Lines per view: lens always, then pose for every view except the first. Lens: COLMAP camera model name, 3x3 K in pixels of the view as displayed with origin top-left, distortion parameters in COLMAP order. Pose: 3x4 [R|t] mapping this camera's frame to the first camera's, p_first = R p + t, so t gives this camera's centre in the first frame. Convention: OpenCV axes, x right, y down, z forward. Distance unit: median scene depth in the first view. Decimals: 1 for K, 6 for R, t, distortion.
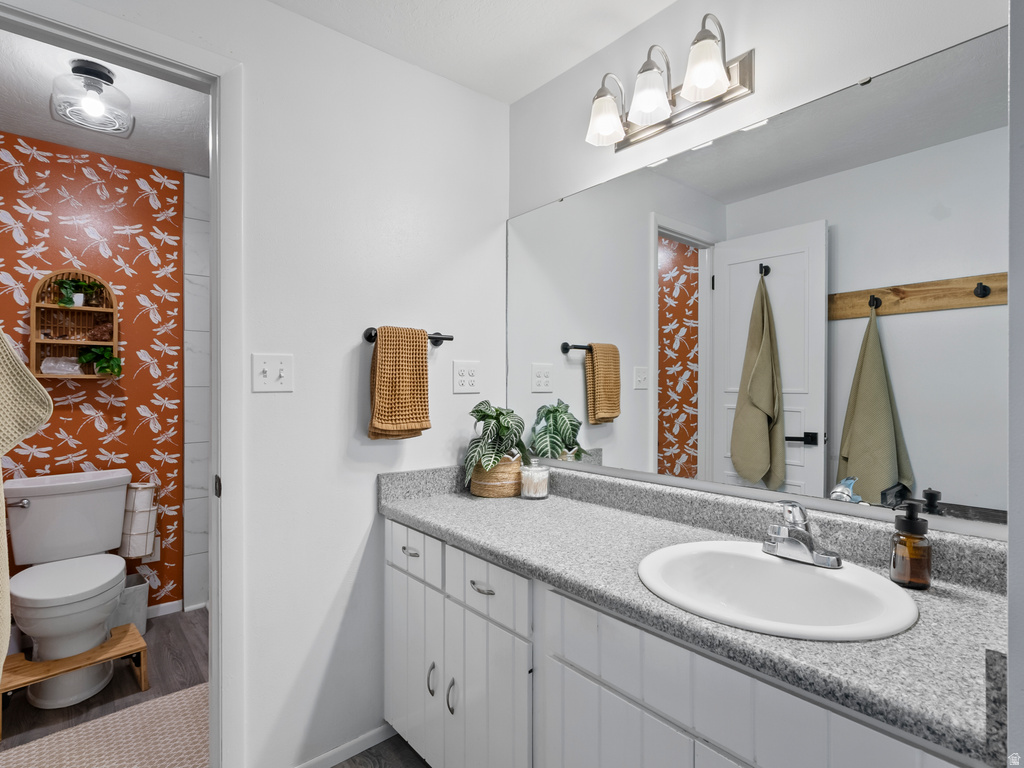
lens RADIAL K [[525.9, 0, 515.6], [0, 525.9, 379.3], [0, 0, 1]] dist [-0.007038, 0.002179]
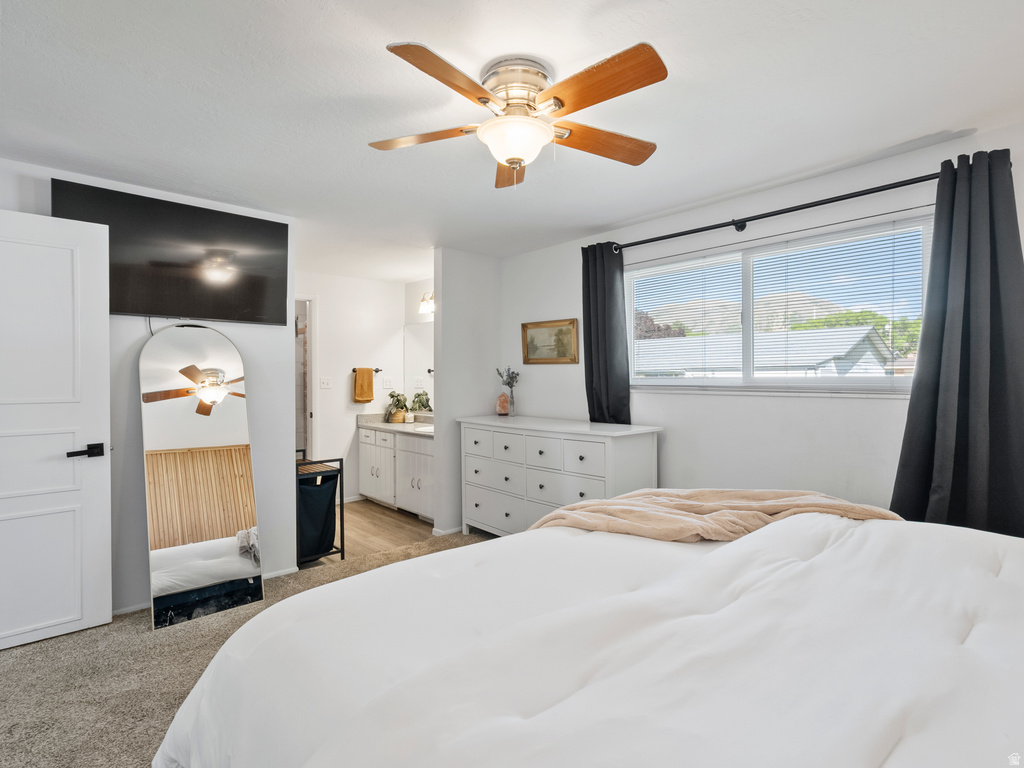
lens RADIAL K [[525.9, 0, 515.6], [0, 525.9, 379.3], [0, 0, 1]] dist [-0.007038, 0.002179]
pose [[0.999572, -0.000850, 0.029246, 0.558855], [0.000403, 0.999884, 0.015257, -0.072969], [-0.029256, -0.015239, 0.999456, -2.037433]]
